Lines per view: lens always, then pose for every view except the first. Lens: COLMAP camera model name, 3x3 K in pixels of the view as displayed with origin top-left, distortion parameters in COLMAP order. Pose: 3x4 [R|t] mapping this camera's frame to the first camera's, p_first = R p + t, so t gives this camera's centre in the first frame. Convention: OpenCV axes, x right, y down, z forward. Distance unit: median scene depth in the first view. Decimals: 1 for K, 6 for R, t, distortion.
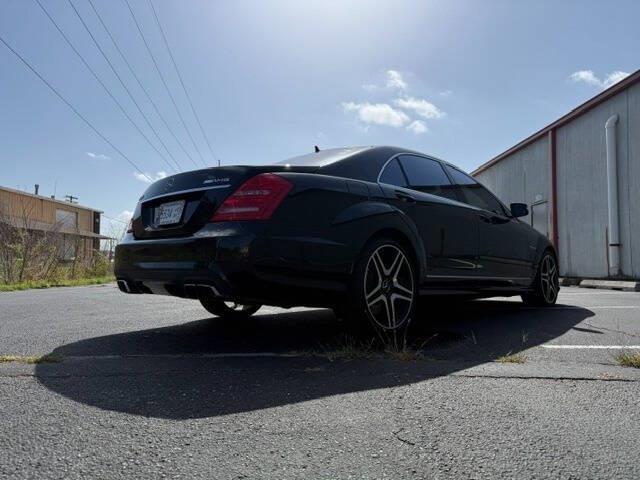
lens RADIAL K [[450.5, 0, 318.2], [0, 450.5, 242.2], [0, 0, 1]] dist [0.028461, -0.040877]
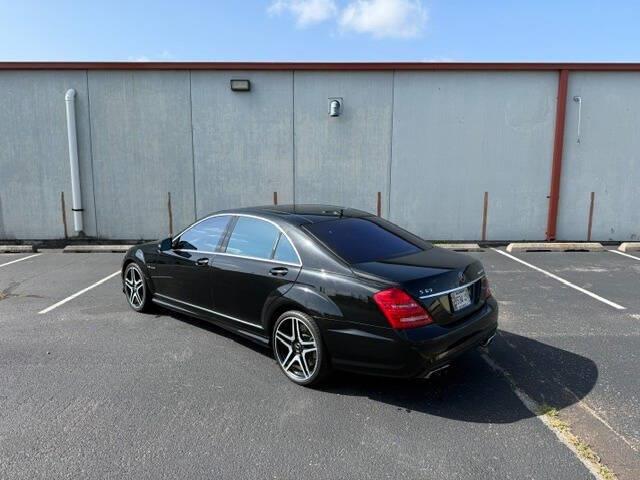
lens RADIAL K [[450.5, 0, 321.1], [0, 450.5, 235.1], [0, 0, 1]] dist [0.028461, -0.040877]
pose [[-0.000461, -0.138884, 0.990309, -1.495206], [-0.051150, 0.989016, 0.138679, -0.382298], [-0.998691, -0.050590, -0.007560, 1.309548]]
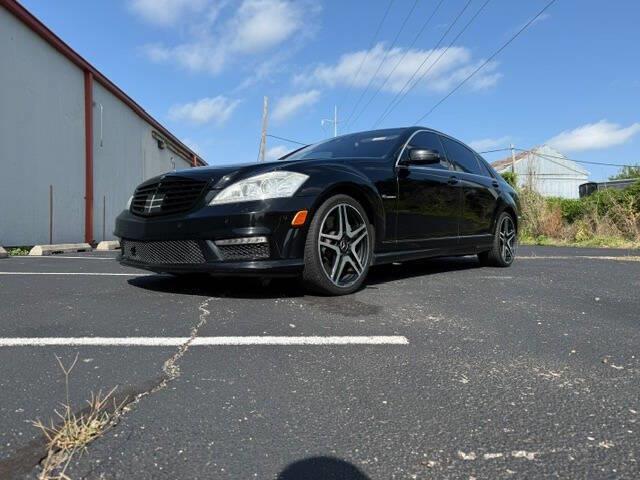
lens RADIAL K [[450.5, 0, 315.0], [0, 450.5, 240.2], [0, 0, 1]] dist [0.028461, -0.040877]
pose [[-0.998611, -0.006640, -0.052266, 0.550128], [-0.004612, 0.999236, -0.038809, 0.188059], [0.052484, -0.038514, -0.997879, 3.046880]]
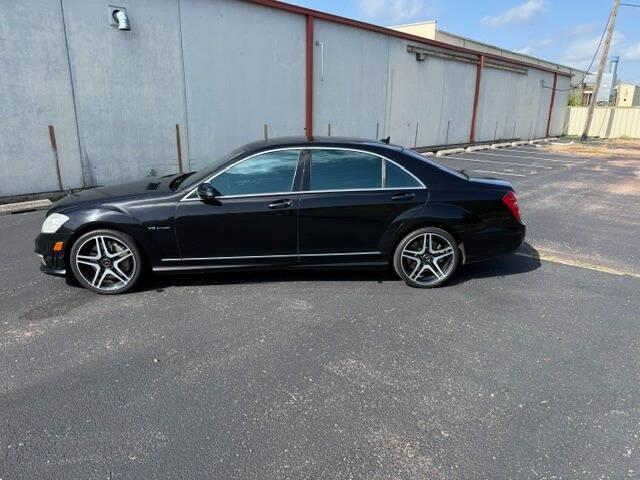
lens RADIAL K [[450.5, 0, 321.9], [0, 450.5, 238.8], [0, 0, 1]] dist [0.028461, -0.040877]
pose [[-0.742449, -0.199002, 0.639662, -0.954446], [-0.052983, 0.969311, 0.240061, -0.286886], [-0.667804, 0.144341, -0.730208, 2.671070]]
